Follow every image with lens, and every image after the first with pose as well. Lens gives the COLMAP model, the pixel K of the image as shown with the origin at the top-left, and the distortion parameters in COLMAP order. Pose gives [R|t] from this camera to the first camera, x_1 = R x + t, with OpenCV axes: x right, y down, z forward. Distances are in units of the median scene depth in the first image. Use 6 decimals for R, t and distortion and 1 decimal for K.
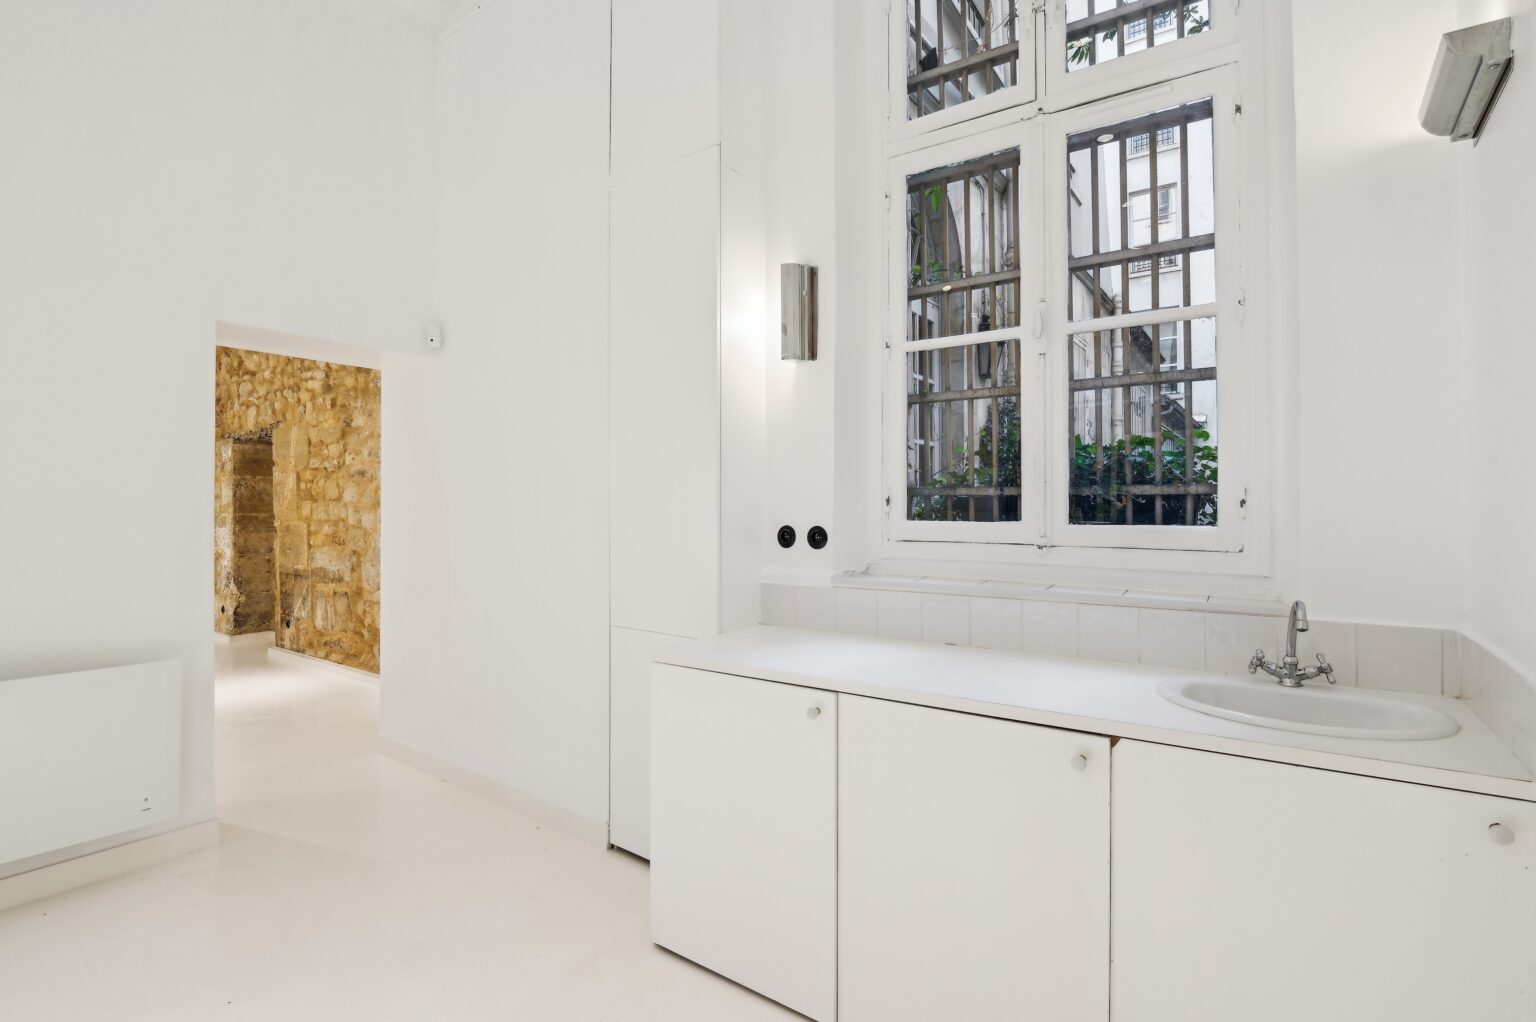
lens RADIAL K [[709.6, 0, 768.3], [0, 709.6, 498.7], [0, 0, 1]] dist [-0.011077, -0.006081]
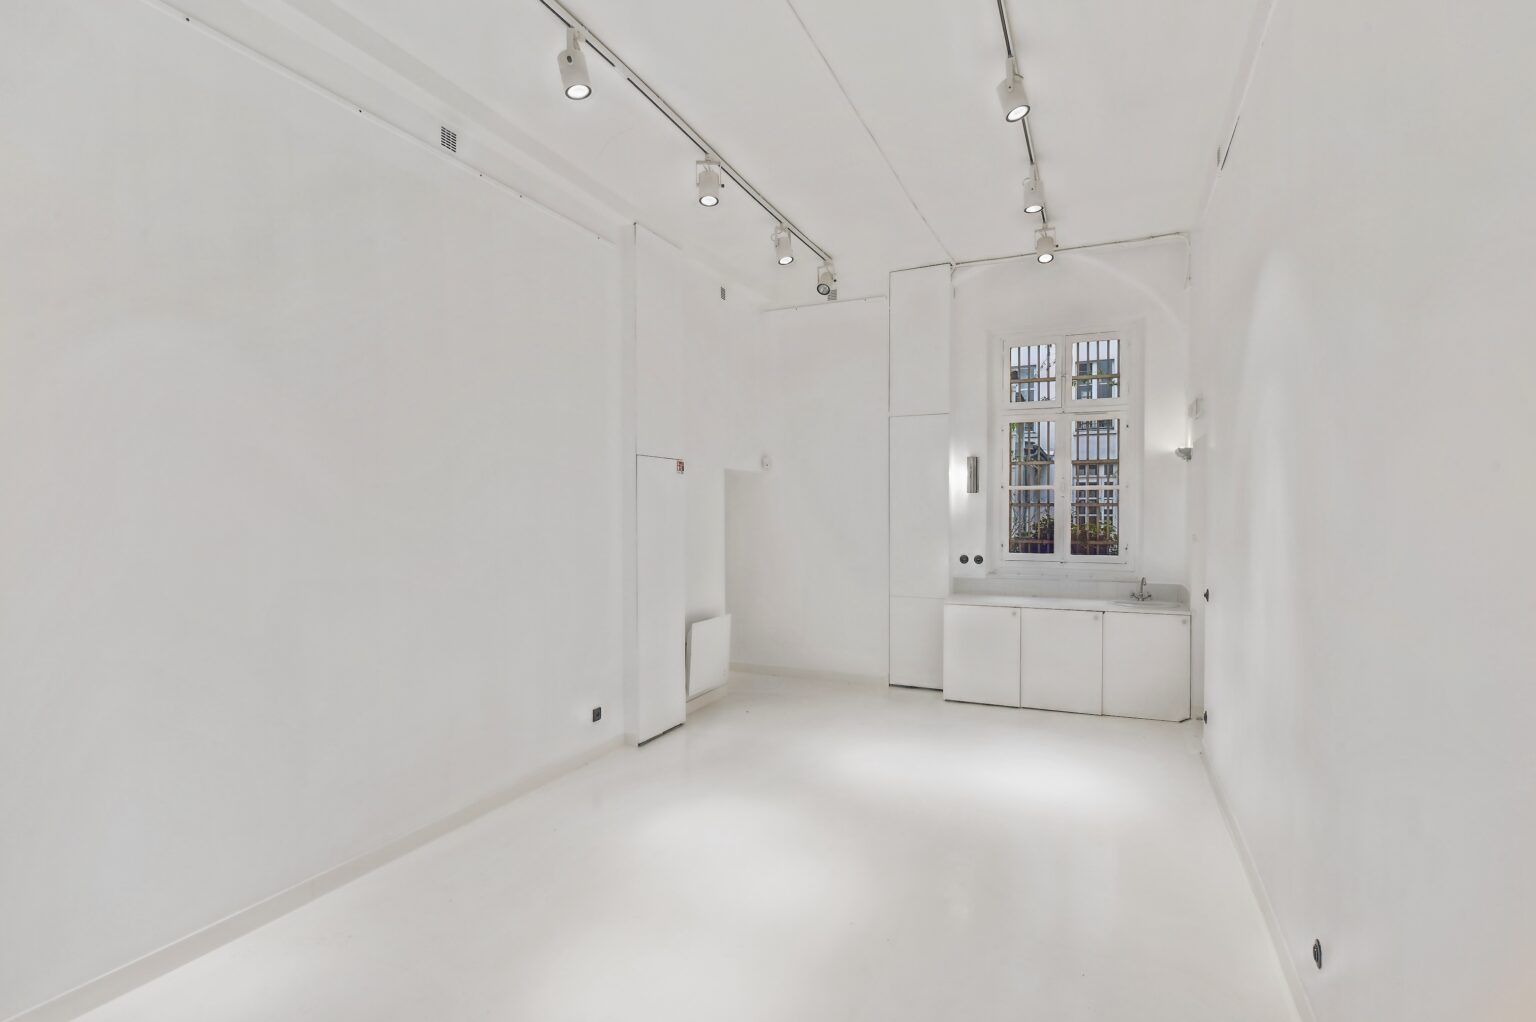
lens RADIAL K [[709.6, 0, 764.1], [0, 709.6, 520.2], [0, 0, 1]] dist [-0.011077, -0.006081]
pose [[0.980439, -0.001174, 0.196822, -1.360037], [-0.002818, 0.999796, 0.020001, -0.157254], [-0.196805, -0.020164, 0.980235, -1.579514]]
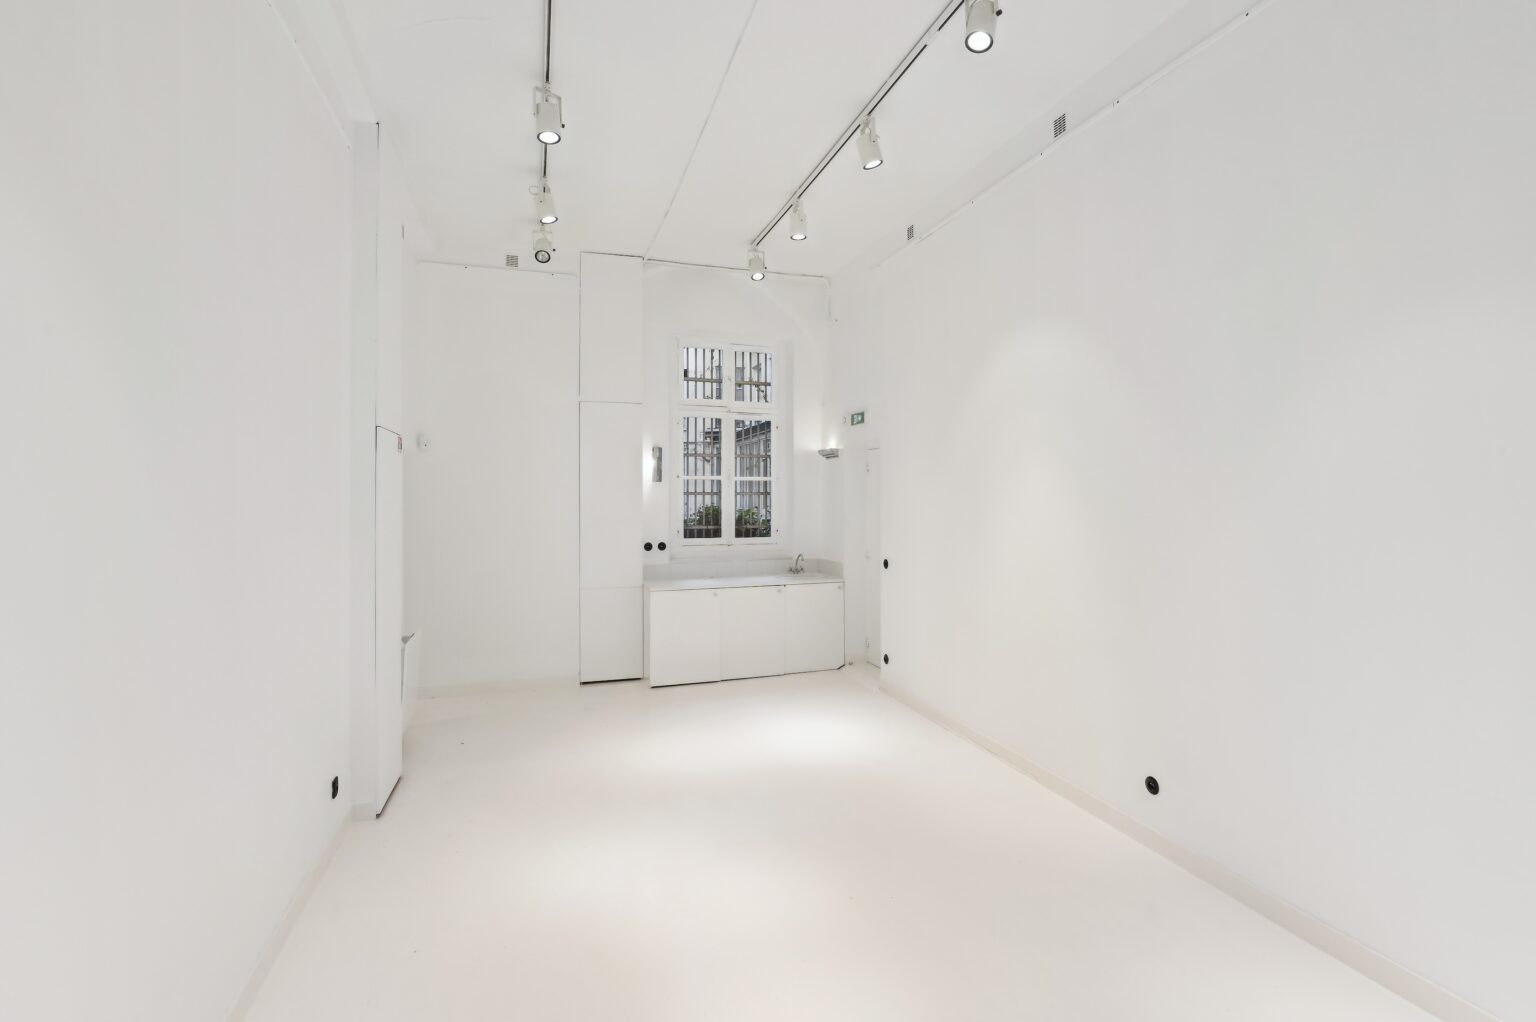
lens RADIAL K [[709.6, 0, 764.6], [0, 709.6, 487.6], [0, 0, 1]] dist [-0.011077, -0.006081]
pose [[0.590906, 0.011397, 0.806660, -2.106092], [-0.004694, 0.999932, -0.010688, -0.159242], [-0.806726, 0.002529, 0.590920, -1.043230]]
